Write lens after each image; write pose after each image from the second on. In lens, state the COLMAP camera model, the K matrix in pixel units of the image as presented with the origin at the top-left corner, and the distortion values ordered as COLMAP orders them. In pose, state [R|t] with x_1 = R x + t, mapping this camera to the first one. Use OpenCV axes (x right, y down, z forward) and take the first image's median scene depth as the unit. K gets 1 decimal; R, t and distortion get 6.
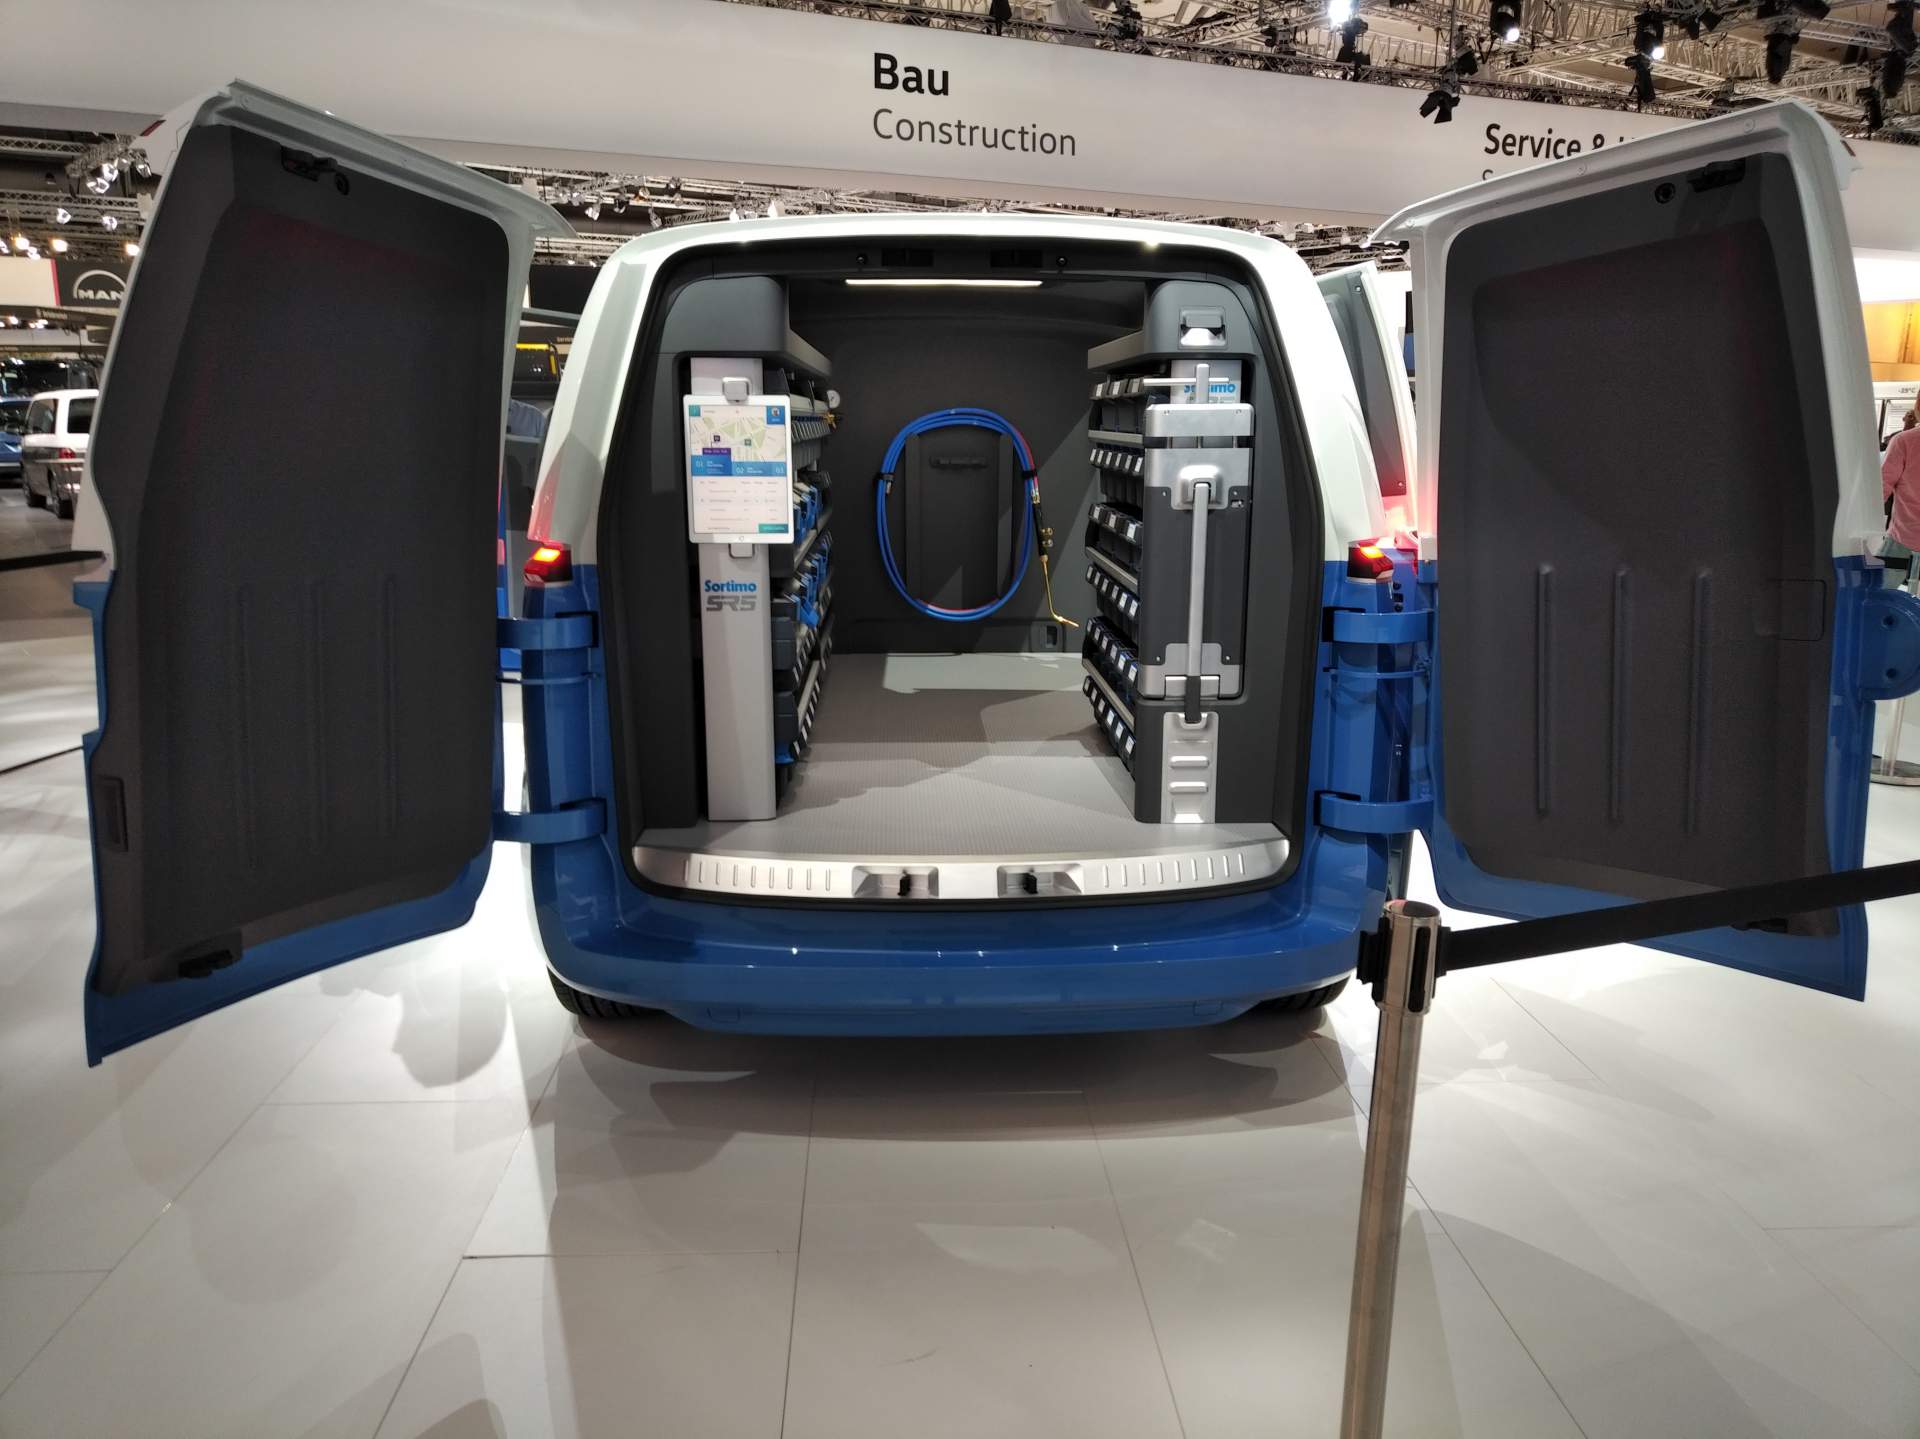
lens RADIAL K [[1437.5, 0, 967.0], [0, 1437.5, 728.2], [0, 0, 1]] dist [-0.001658, 0.044115]
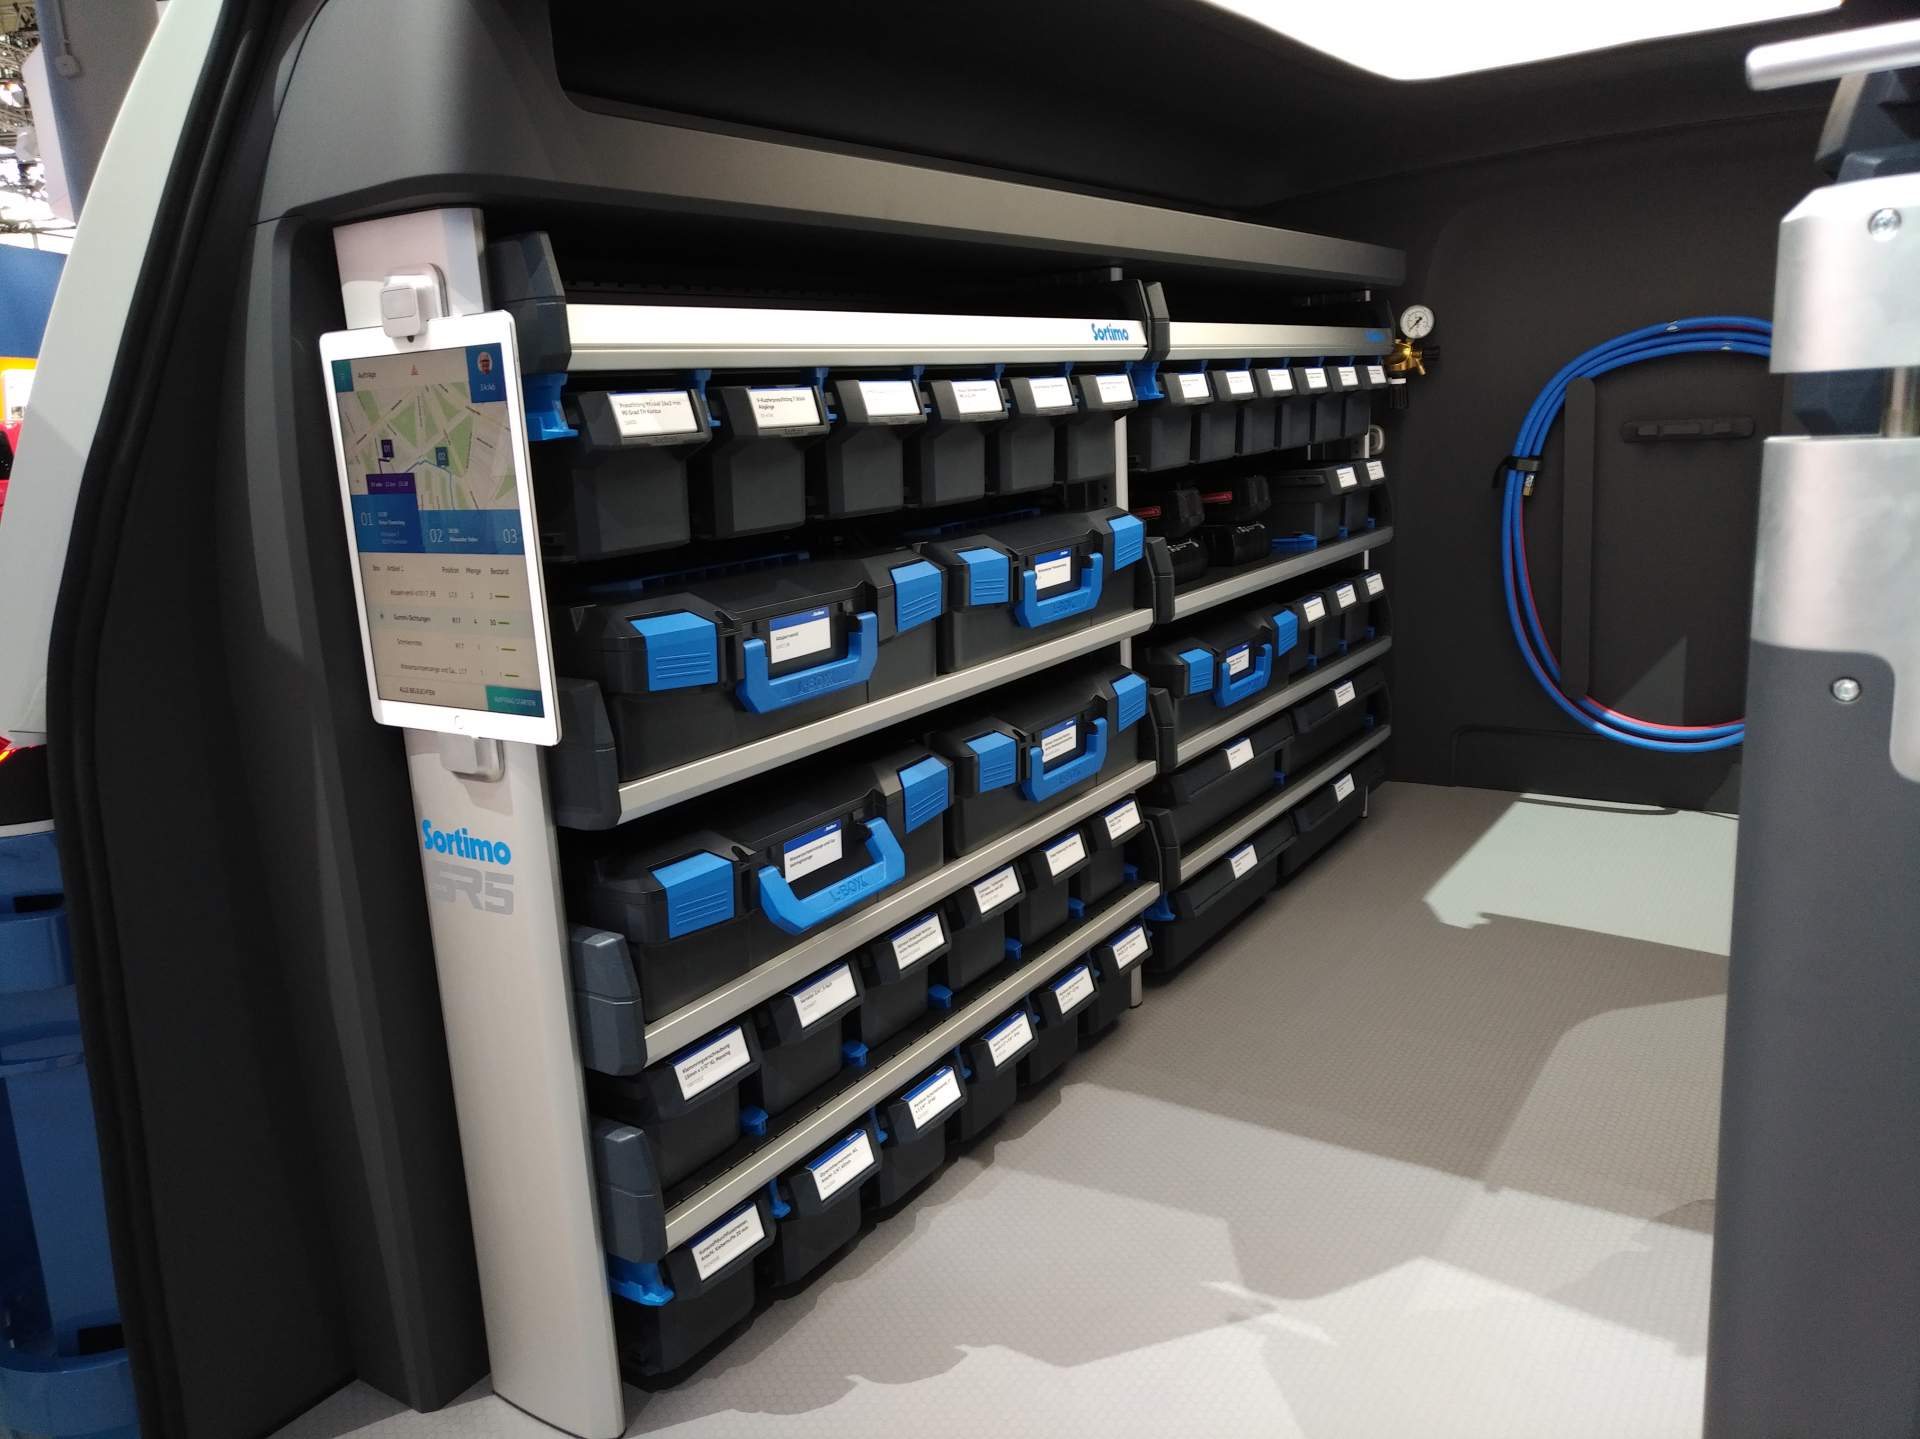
lens RADIAL K [[1437.5, 0, 943.1], [0, 1437.5, 702.8], [0, 0, 1]] dist [-0.001658, 0.044115]
pose [[0.801471, 0.078469, -0.592863, 0.154166], [-0.070918, 0.996830, 0.036065, -0.159901], [0.593813, 0.013140, 0.804495, 0.789201]]
